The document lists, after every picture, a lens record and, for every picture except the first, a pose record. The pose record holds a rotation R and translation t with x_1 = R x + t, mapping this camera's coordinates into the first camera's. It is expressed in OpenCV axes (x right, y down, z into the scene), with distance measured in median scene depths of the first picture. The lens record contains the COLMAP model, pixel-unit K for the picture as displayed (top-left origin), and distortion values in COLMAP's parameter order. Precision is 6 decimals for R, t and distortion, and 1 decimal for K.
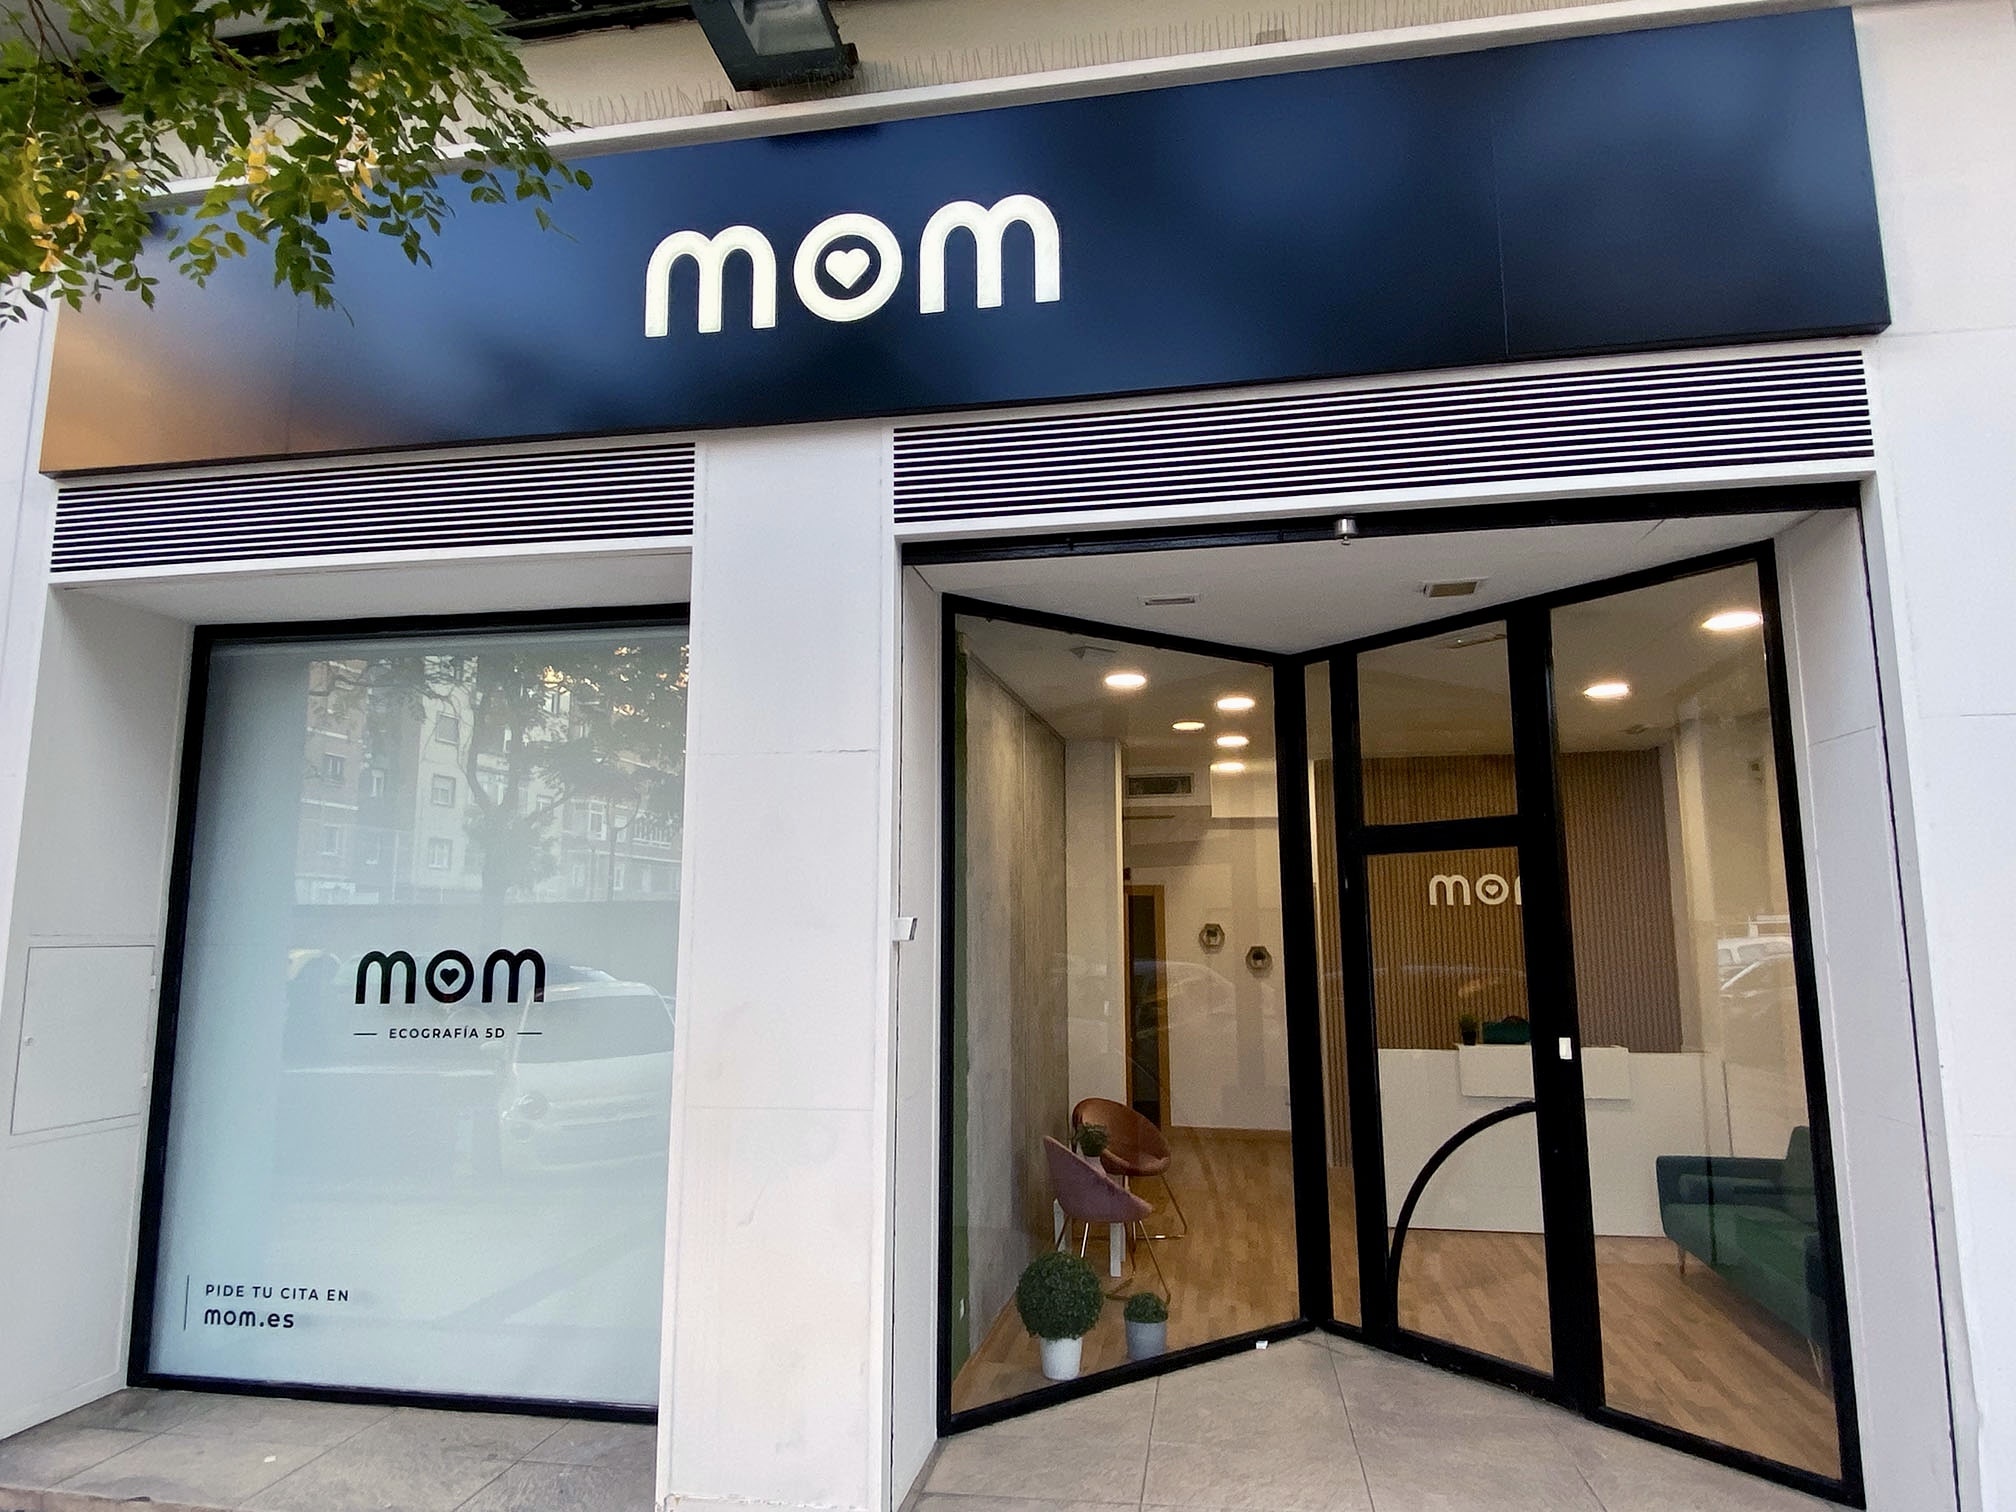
lens RADIAL K [[1225.2, 0, 1008.0], [0, 1225.2, 756.0], [0, 0, 1]] dist [0.003025, 0.000463]
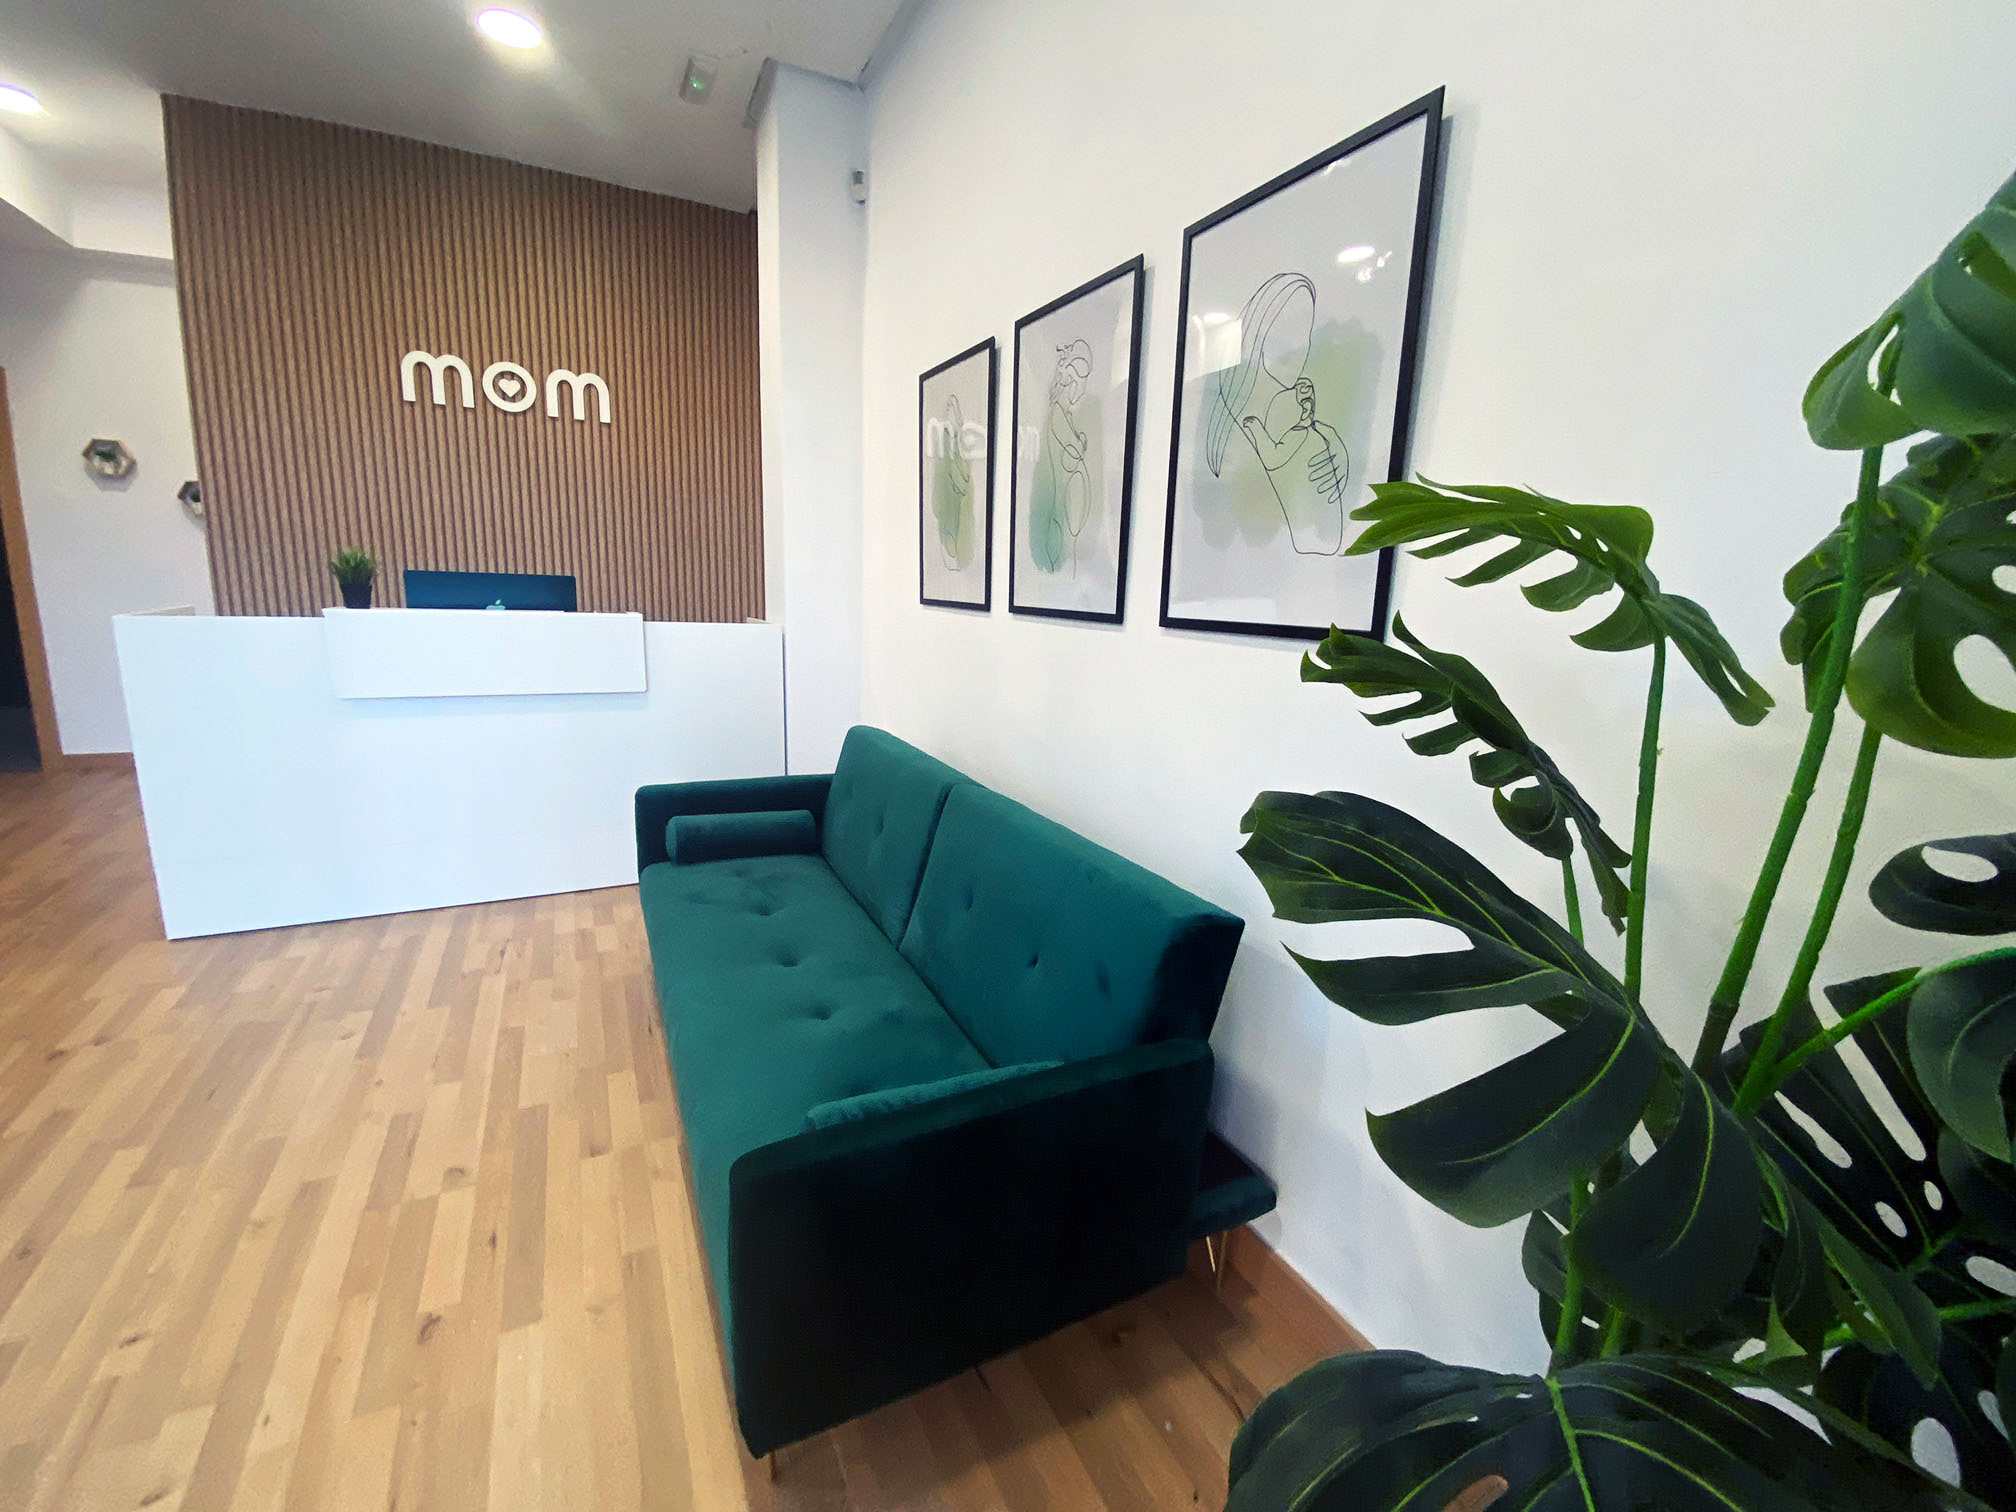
lens RADIAL K [[812.2, 0, 1008.0], [0, 812.2, 756.0], [0, 0, 1]] dist [0.000884, 0.000058]
pose [[0.785728, -0.094894, 0.611250, 0.320685], [-0.126844, 0.942447, 0.309362, 0.127159], [-0.605428, -0.320608, 0.728470, 0.459291]]
